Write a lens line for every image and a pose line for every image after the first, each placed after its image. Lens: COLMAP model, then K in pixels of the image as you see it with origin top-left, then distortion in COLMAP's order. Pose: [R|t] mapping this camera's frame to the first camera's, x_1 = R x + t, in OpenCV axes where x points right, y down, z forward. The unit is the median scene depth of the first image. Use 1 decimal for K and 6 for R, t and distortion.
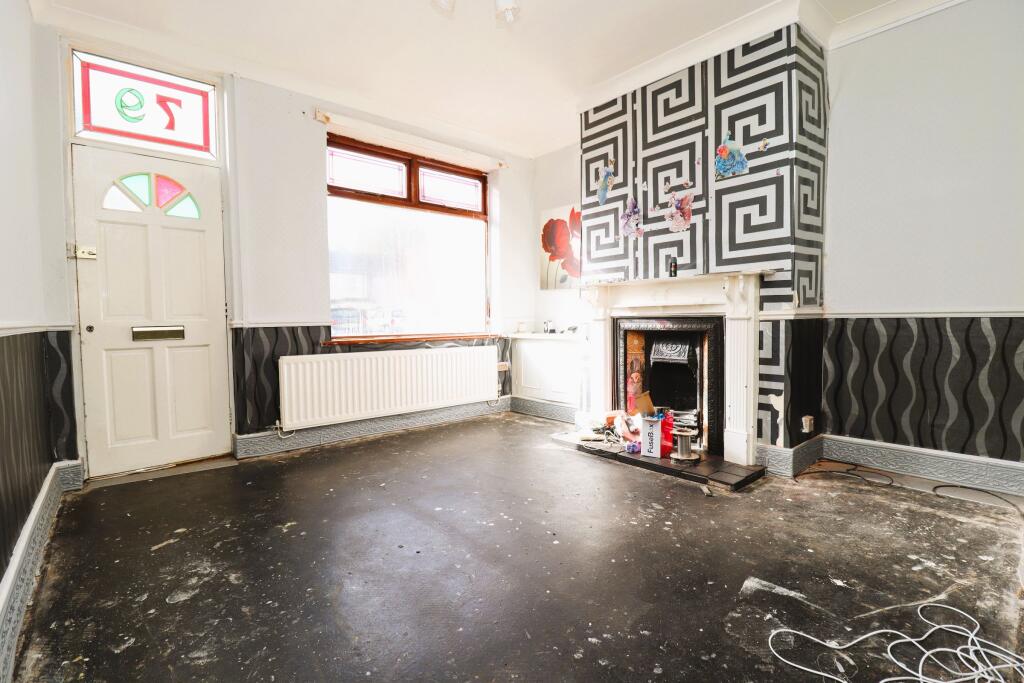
lens RADIAL K [[484.0, 0, 520.4], [0, 484.0, 340.2], [0, 0, 1]] dist [-0.009728, -0.000468]
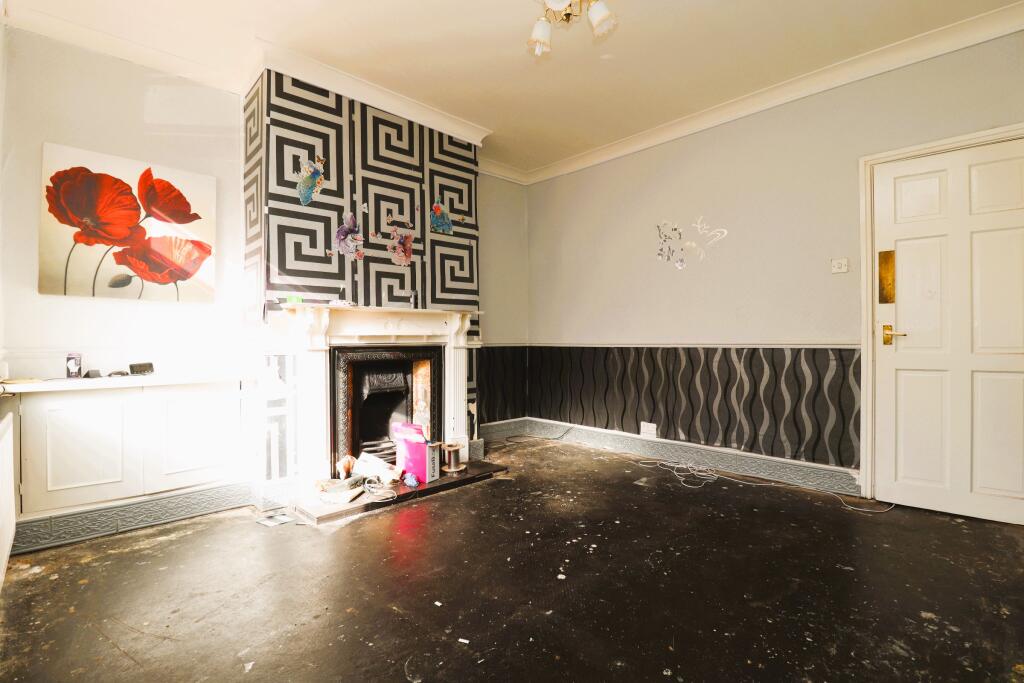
lens RADIAL K [[484.0, 0, 520.2], [0, 484.0, 338.6], [0, 0, 1]] dist [-0.009728, -0.000468]
pose [[-0.066635, 0.016464, 0.997642, -0.744051], [0.050921, 0.998617, -0.013079, -0.038365], [-0.996477, 0.049929, -0.067381, 0.824517]]
